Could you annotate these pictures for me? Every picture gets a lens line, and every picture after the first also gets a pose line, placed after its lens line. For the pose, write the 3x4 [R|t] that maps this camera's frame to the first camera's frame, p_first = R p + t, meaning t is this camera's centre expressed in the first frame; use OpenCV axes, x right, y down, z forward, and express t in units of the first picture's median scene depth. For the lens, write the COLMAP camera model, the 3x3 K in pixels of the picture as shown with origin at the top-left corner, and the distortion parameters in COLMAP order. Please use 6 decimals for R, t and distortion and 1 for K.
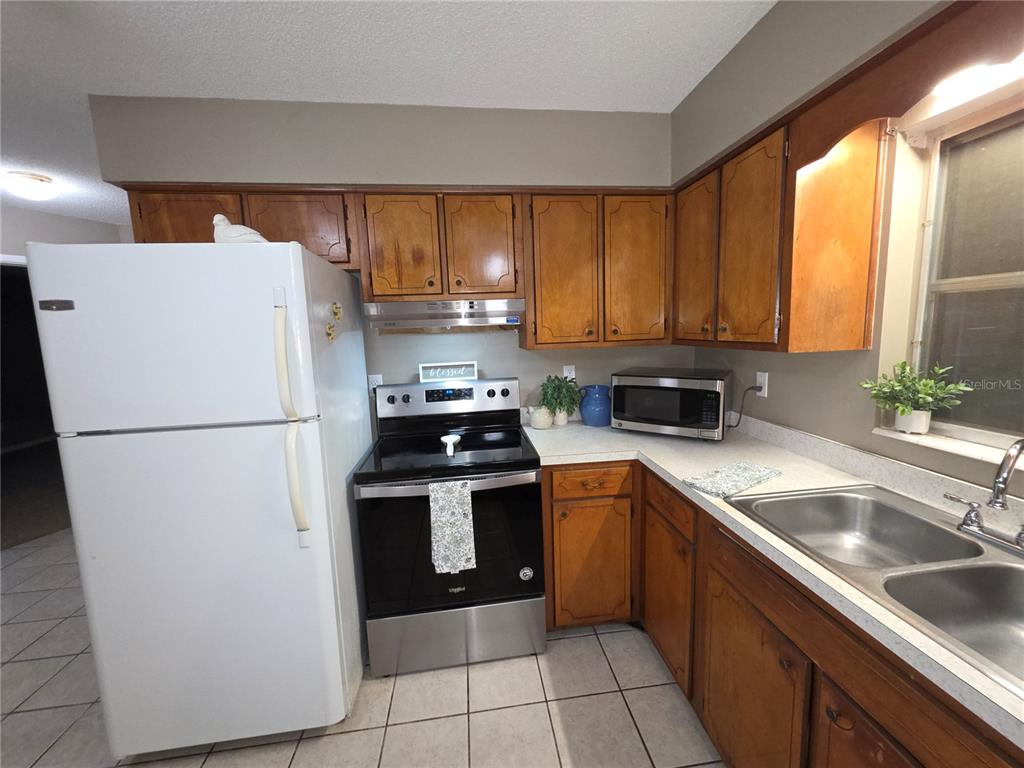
lens RADIAL K [[406.7, 0, 516.8], [0, 406.7, 379.3], [0, 0, 1]] dist [0.000685, -0.000196]
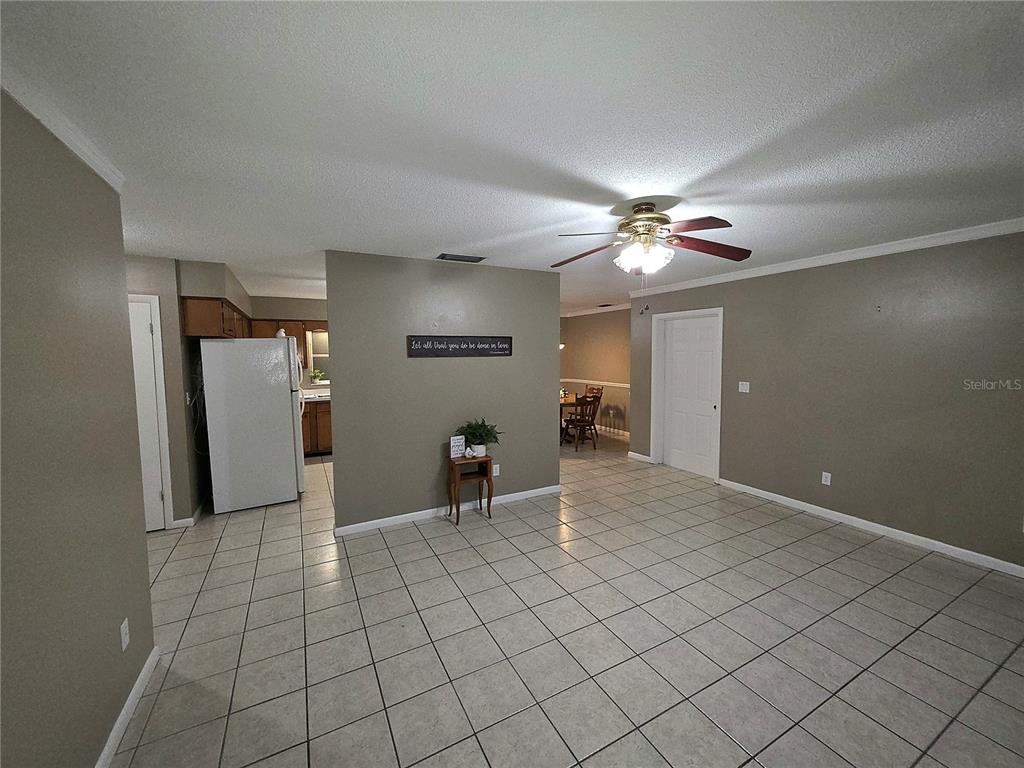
lens RADIAL K [[406.7, 0, 516.8], [0, 406.7, 379.3], [0, 0, 1]] dist [0.000685, -0.000196]
pose [[-0.357221, -0.025255, 0.933678, -3.569874], [0.141397, 0.986651, 0.080786, 0.015402], [-0.923255, 0.160877, -0.348881, 0.332089]]
